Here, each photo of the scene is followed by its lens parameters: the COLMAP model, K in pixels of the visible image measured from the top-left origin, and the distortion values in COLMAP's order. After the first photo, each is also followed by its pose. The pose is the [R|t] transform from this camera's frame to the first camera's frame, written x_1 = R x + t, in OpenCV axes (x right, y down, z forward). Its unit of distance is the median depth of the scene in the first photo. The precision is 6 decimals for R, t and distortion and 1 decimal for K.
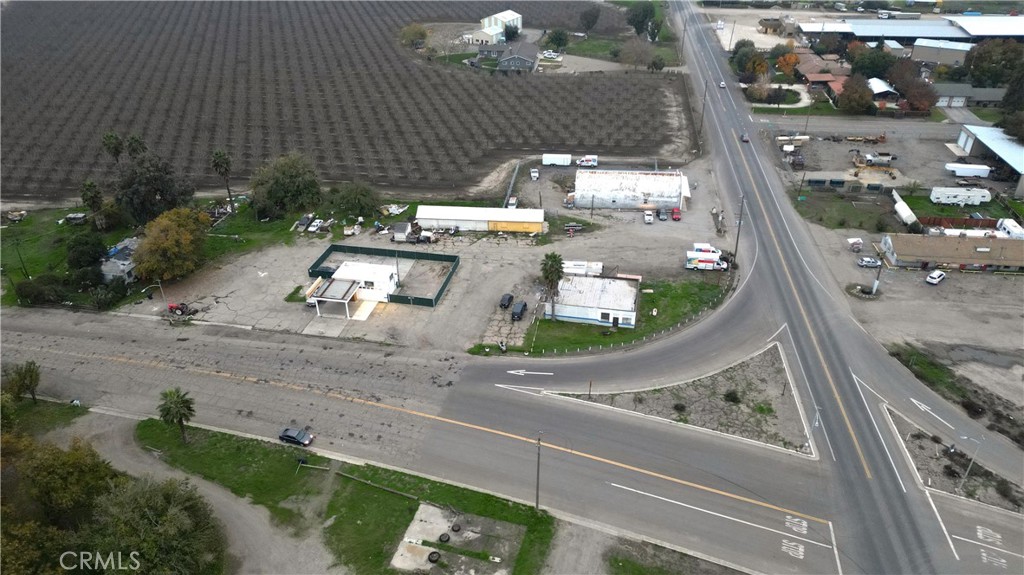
lens RADIAL K [[708.6, 0, 512.0], [0, 708.6, 287.5], [0, 0, 1]] dist [0.088445, -0.097195]
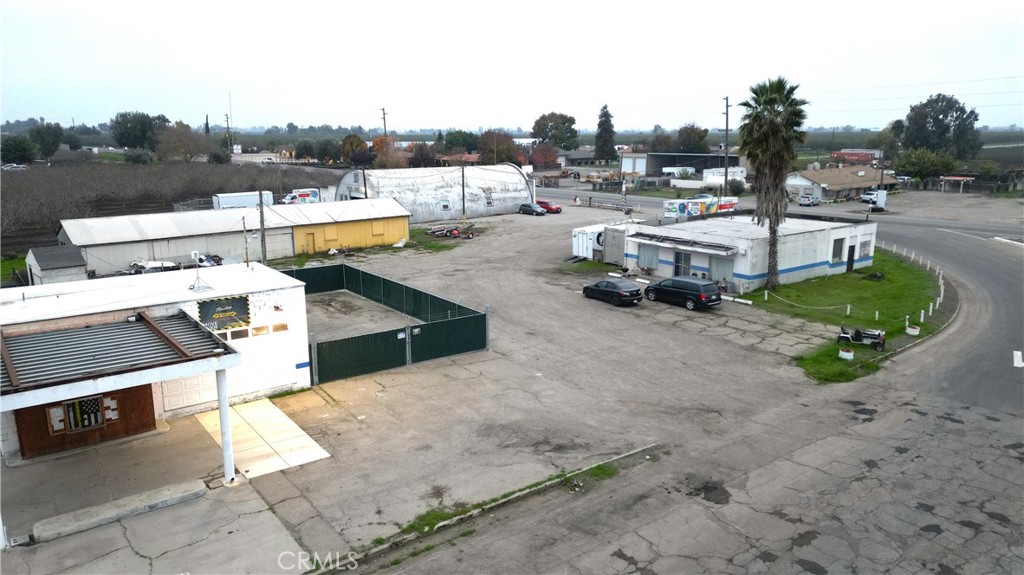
lens RADIAL K [[708.6, 0, 512.0], [0, 708.6, 287.5], [0, 0, 1]] dist [0.088445, -0.097195]
pose [[0.661310, -0.147873, 0.735393, -0.247034], [0.379846, 0.911402, -0.158316, 0.043718], [-0.646828, 0.384032, 0.658887, 0.672206]]
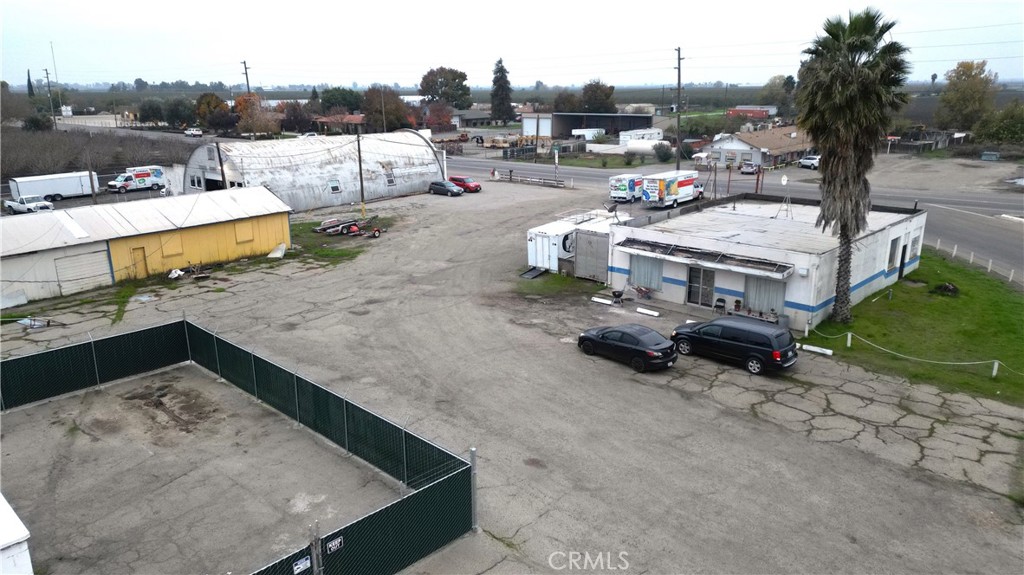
lens RADIAL K [[708.6, 0, 512.0], [0, 708.6, 287.5], [0, 0, 1]] dist [0.088445, -0.097195]
pose [[0.528656, -0.219511, 0.819962, -0.173952], [0.436659, 0.898695, -0.040940, -0.004455], [-0.727909, 0.379687, 0.570952, 0.746321]]
